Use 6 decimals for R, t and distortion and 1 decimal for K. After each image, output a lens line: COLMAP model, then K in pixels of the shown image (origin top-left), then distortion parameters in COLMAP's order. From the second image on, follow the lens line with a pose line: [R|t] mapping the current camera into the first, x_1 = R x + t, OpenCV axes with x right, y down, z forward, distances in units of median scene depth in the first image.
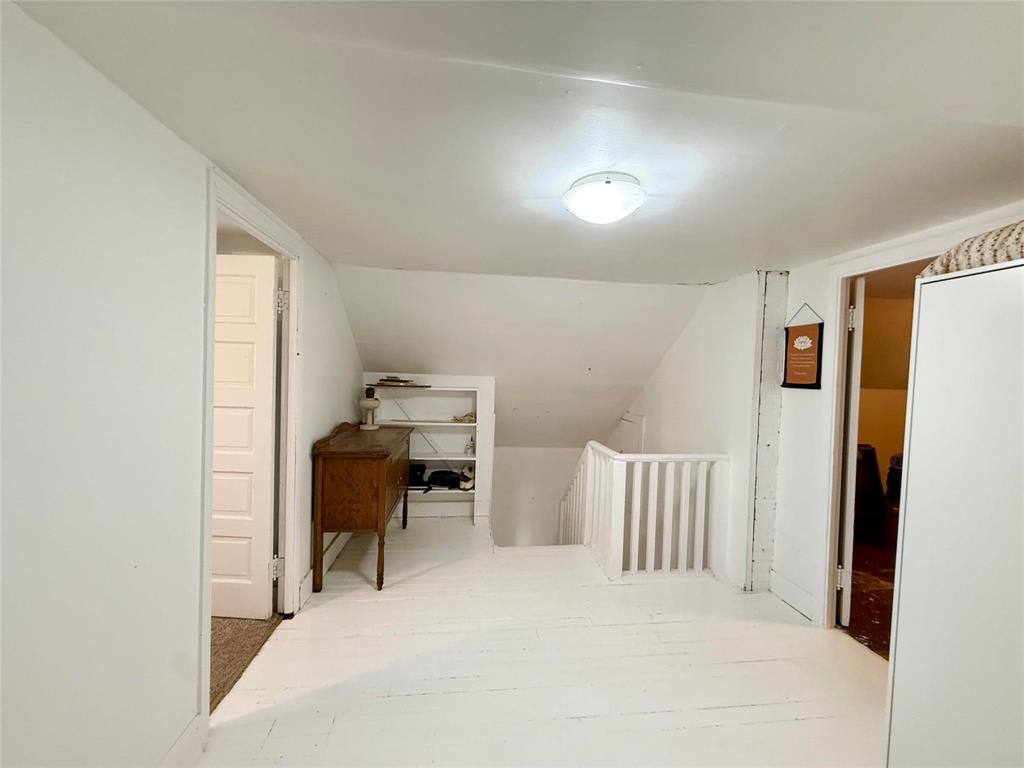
lens RADIAL K [[407.0, 0, 512.5], [0, 407.0, 381.7], [0, 0, 1]] dist [-0.003064, -0.000409]
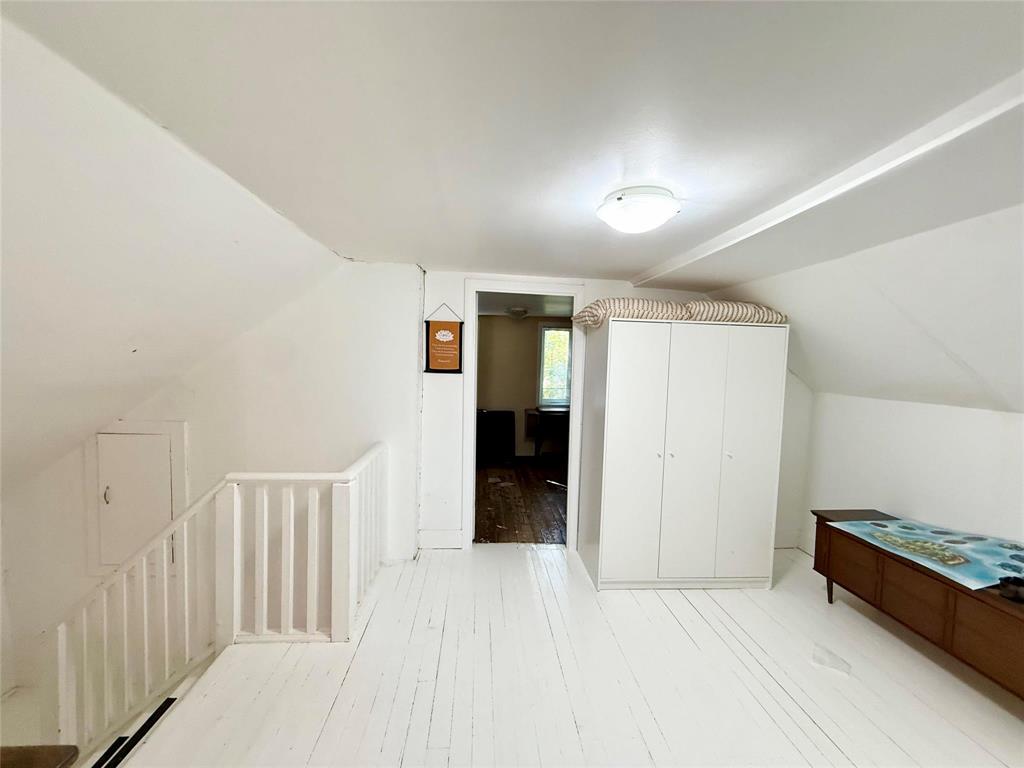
lens RADIAL K [[407.0, 0, 510.2], [0, 407.0, 385.0], [0, 0, 1]] dist [-0.003064, -0.000409]
pose [[0.056723, -0.082695, 0.994959, -0.500911], [-0.002876, 0.996546, 0.082991, -0.050487], [-0.998386, -0.007569, 0.056290, 0.734455]]
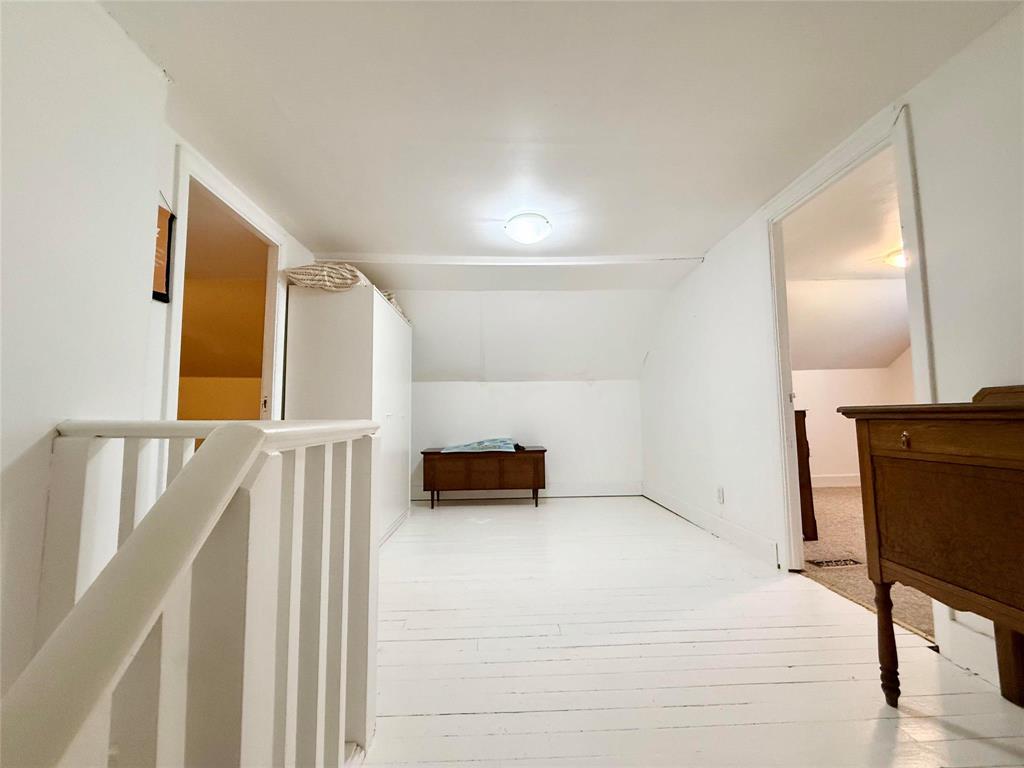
lens RADIAL K [[407.0, 0, 512.7], [0, 407.0, 384.9], [0, 0, 1]] dist [-0.003064, -0.000409]
pose [[-0.995358, -0.008456, 0.095873, 0.062926], [-0.014048, 0.998229, -0.057803, 0.188443], [-0.095214, -0.058881, -0.993714, 1.574927]]
